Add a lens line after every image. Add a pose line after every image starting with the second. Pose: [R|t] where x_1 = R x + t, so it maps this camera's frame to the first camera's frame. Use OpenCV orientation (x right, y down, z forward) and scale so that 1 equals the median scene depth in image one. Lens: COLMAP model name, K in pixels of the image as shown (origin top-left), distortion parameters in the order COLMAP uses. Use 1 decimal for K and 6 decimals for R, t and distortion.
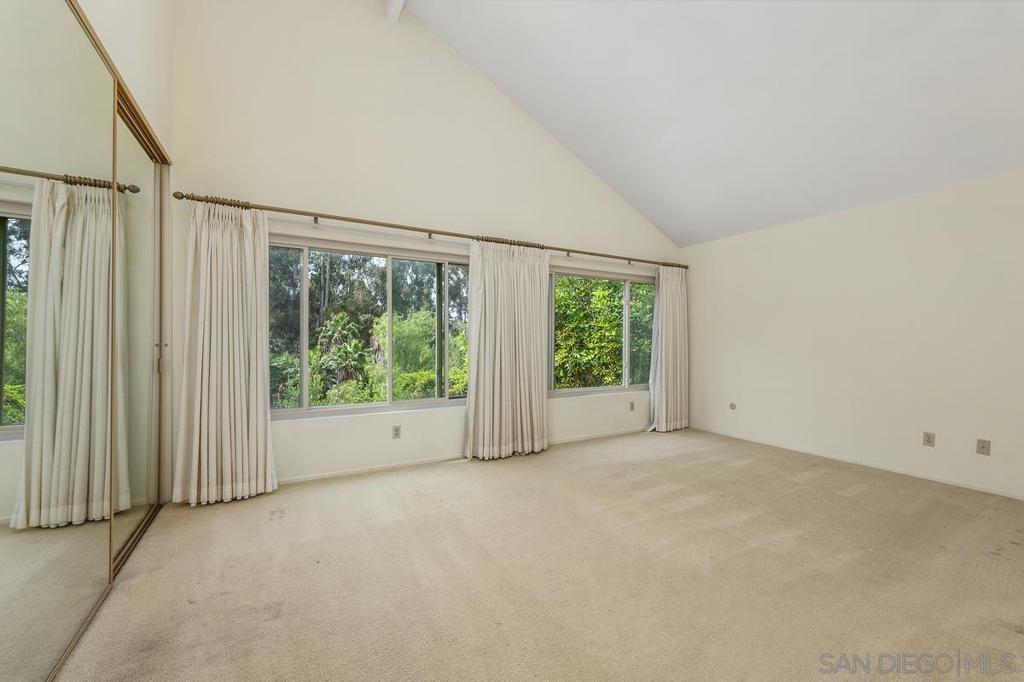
lens RADIAL K [[406.7, 0, 509.6], [0, 406.7, 339.8], [0, 0, 1]] dist [0.000249, 0.000044]
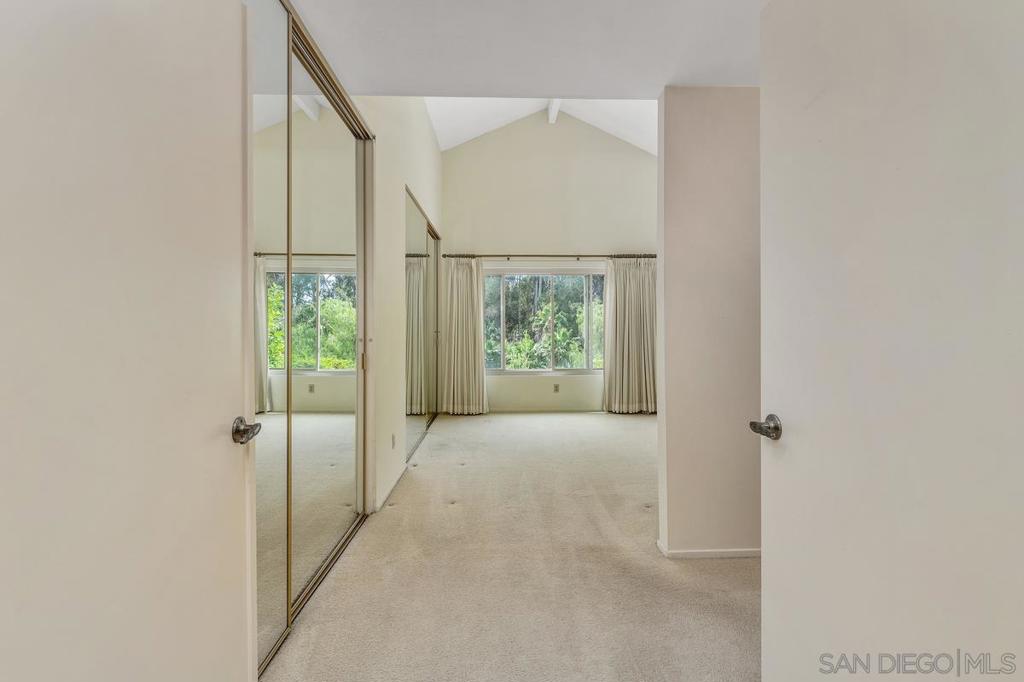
lens RADIAL K [[429.2, 0, 511.1], [0, 429.2, 328.6], [0, 0, 1]] dist [0.000407, 0.000004]
pose [[0.882159, -0.004608, -0.470930, 0.318437], [0.005040, 0.999987, -0.000345, 0.000333], [0.470925, -0.002069, 0.882171, -0.484393]]
